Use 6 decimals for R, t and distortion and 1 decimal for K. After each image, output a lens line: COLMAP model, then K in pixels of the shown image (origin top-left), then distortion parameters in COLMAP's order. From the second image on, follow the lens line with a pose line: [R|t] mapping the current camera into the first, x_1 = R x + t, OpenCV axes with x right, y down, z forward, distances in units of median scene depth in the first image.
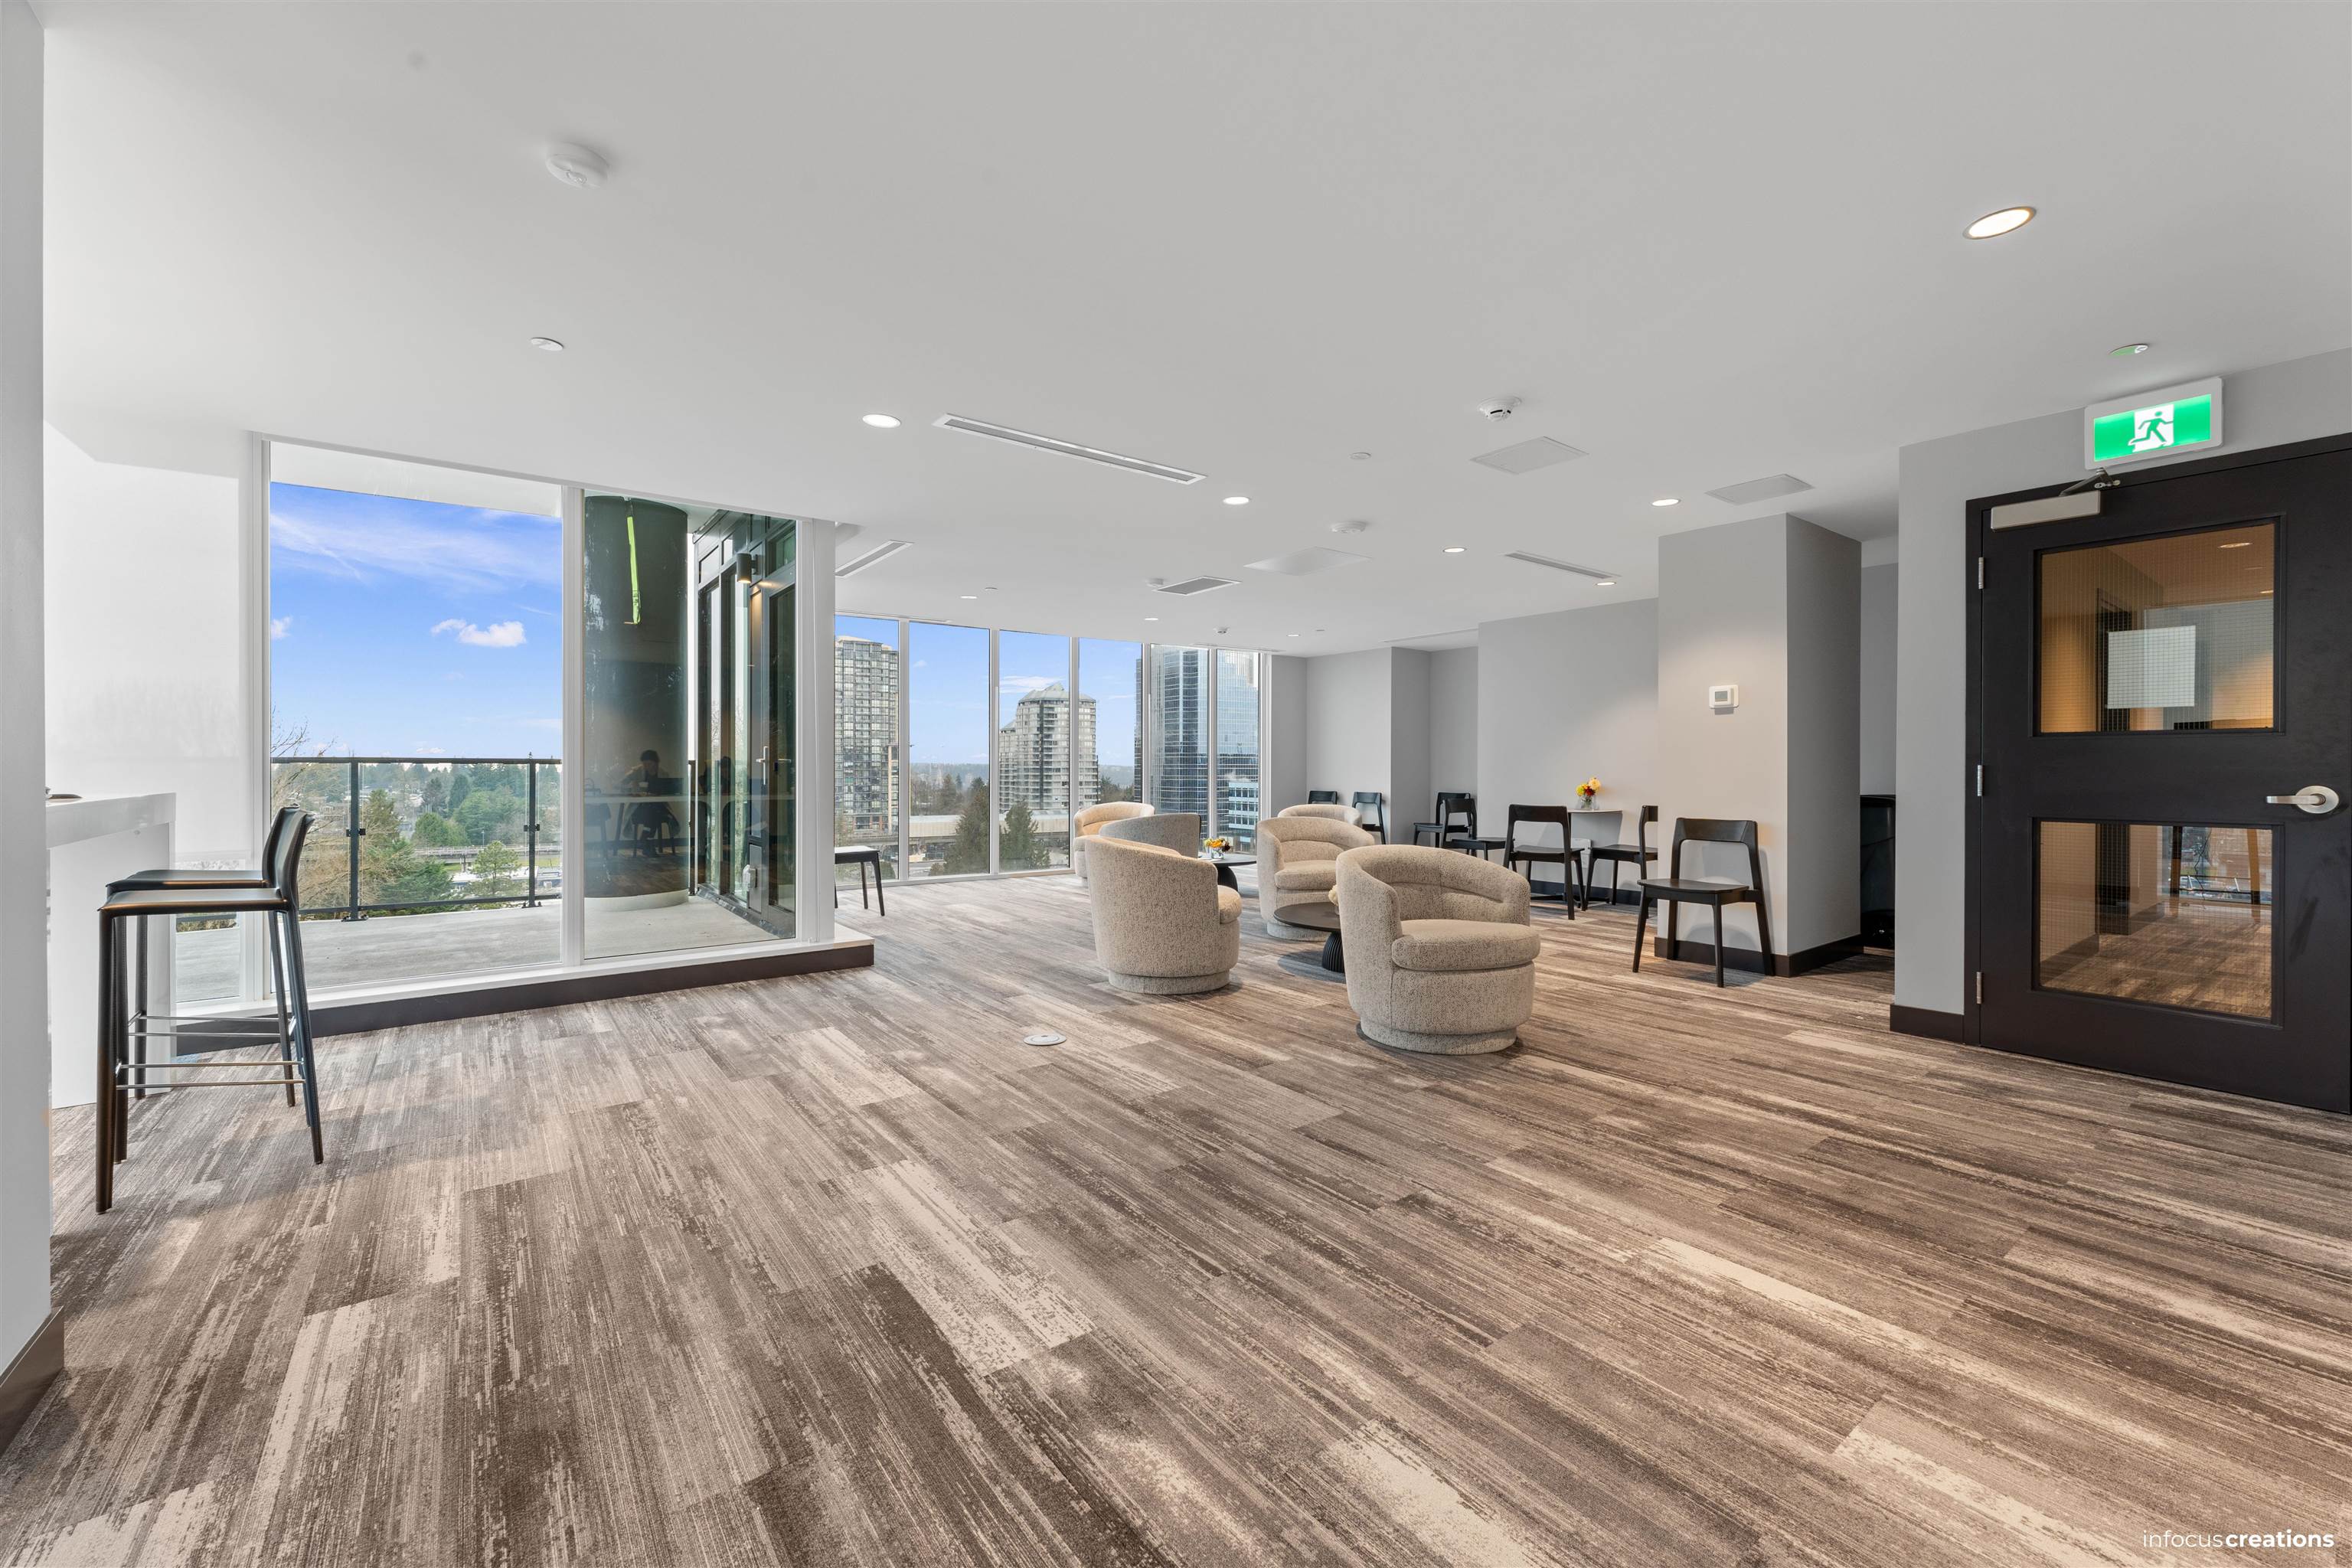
lens RADIAL K [[944.9, 0, 1176.0], [0, 944.9, 784.0], [0, 0, 1]] dist [-0.000054, -0.000317]
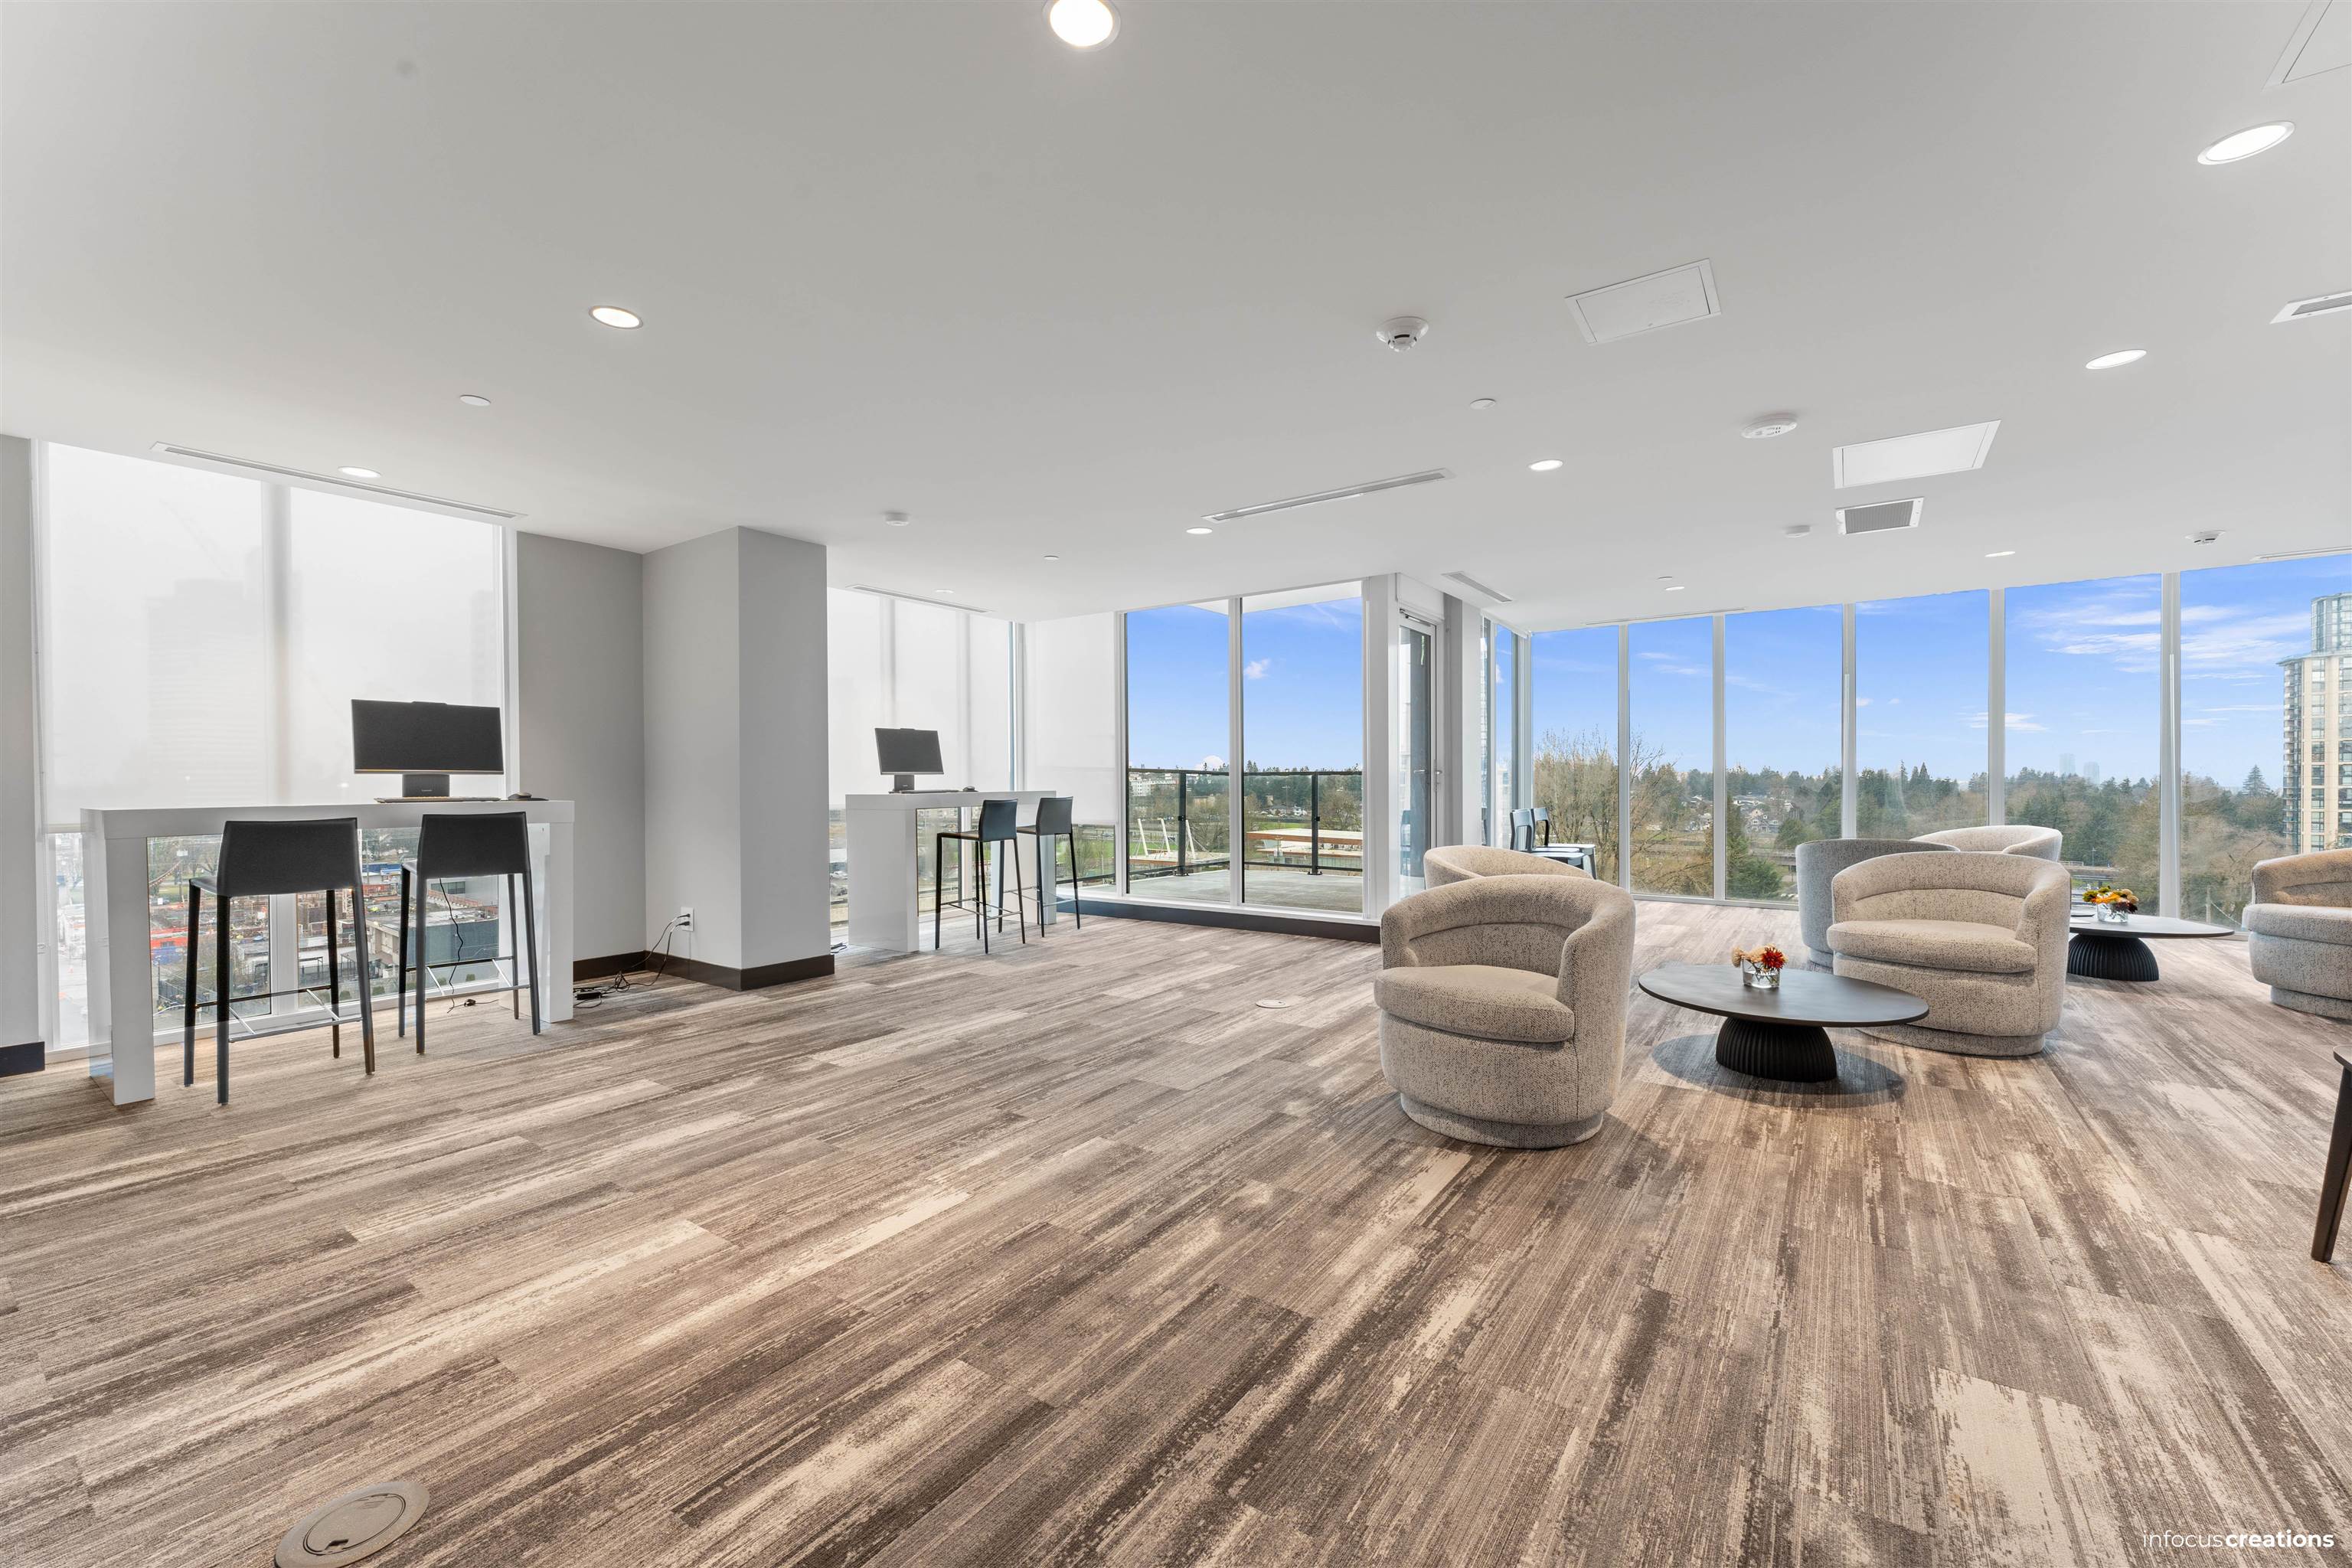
lens RADIAL K [[944.9, 0, 1176.0], [0, 944.9, 784.0], [0, 0, 1]] dist [-0.000054, -0.000317]
pose [[0.305750, 0.004452, -0.952101, 1.479333], [-0.011748, 0.999931, 0.000903, -0.013223], [0.952039, 0.010909, 0.305782, 0.784117]]
